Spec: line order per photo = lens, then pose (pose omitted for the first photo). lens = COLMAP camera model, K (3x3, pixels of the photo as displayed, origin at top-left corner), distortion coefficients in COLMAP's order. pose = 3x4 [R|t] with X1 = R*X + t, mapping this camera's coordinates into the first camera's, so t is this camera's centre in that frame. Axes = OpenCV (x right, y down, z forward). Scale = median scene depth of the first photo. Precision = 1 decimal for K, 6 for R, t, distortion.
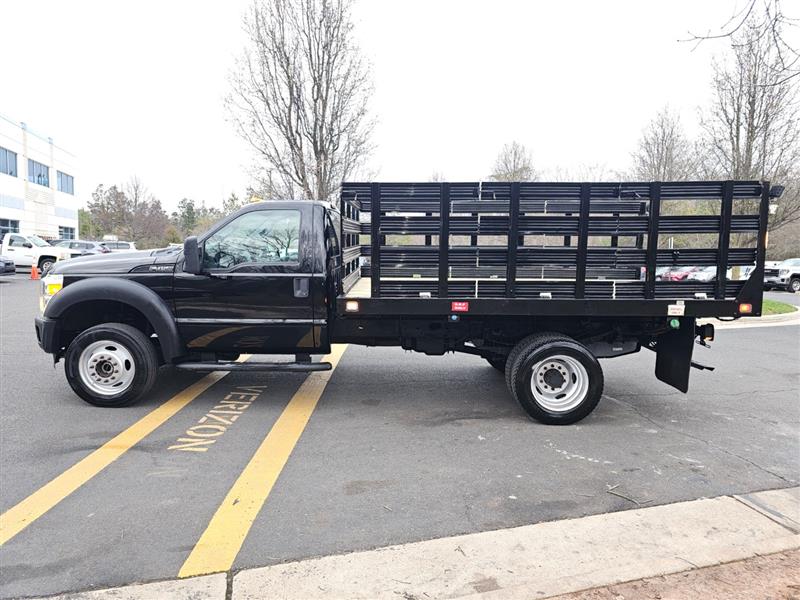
lens RADIAL K [[540.9, 0, 396.4], [0, 540.9, 295.0], [0, 0, 1]] dist [0.058707, -0.049633]
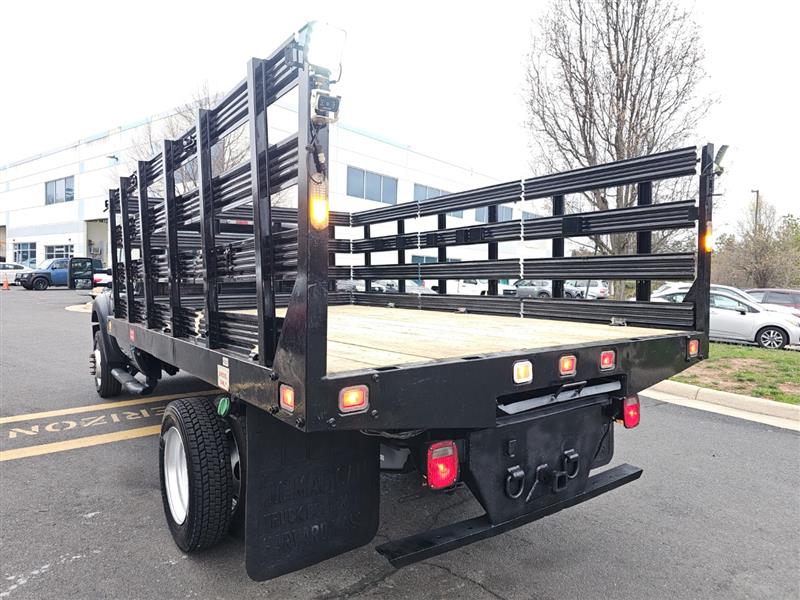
lens RADIAL K [[541.0, 0, 395.4], [0, 541.0, 297.7], [0, 0, 1]] dist [0.053266, -0.042523]
pose [[0.589049, 0.019336, -0.807866, 0.957688], [-0.075626, 0.996645, -0.031288, -0.034948], [0.804551, 0.079526, 0.588535, 0.843844]]
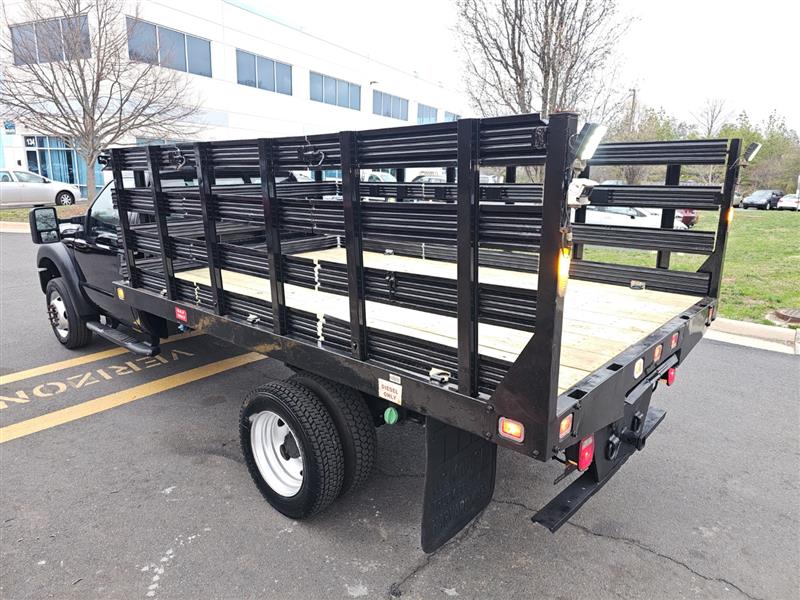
lens RADIAL K [[540.9, 0, 396.4], [0, 540.9, 295.0], [0, 0, 1]] dist [0.058707, -0.049633]
pose [[0.747151, 0.141204, -0.649482, 0.824639], [-0.056486, 0.987127, 0.149631, -0.133865], [0.662250, -0.075111, 0.745509, 0.640519]]
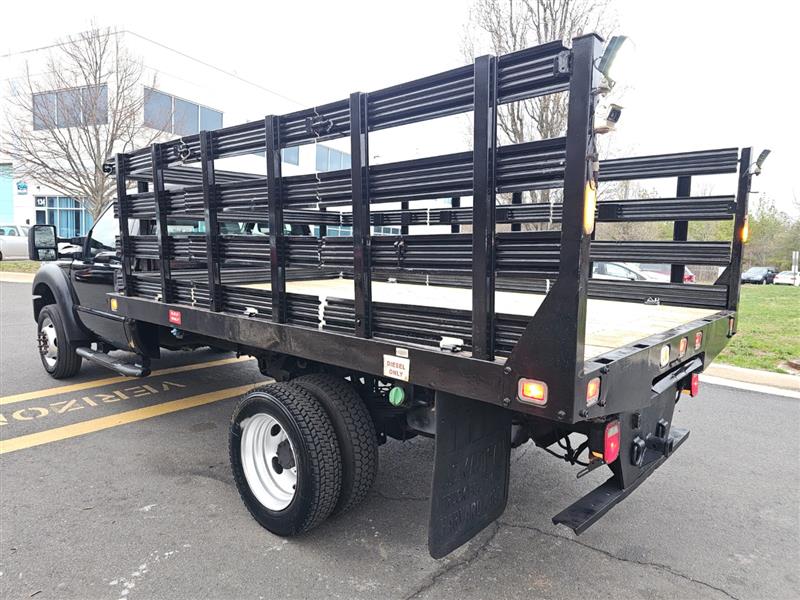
lens RADIAL K [[541.0, 0, 395.4], [0, 541.0, 297.7], [0, 0, 1]] dist [0.053266, -0.042523]
pose [[0.745714, 0.070595, -0.662516, 0.807136], [-0.075889, 0.996899, 0.020806, -0.040395], [0.661931, 0.034763, 0.748759, 0.656828]]
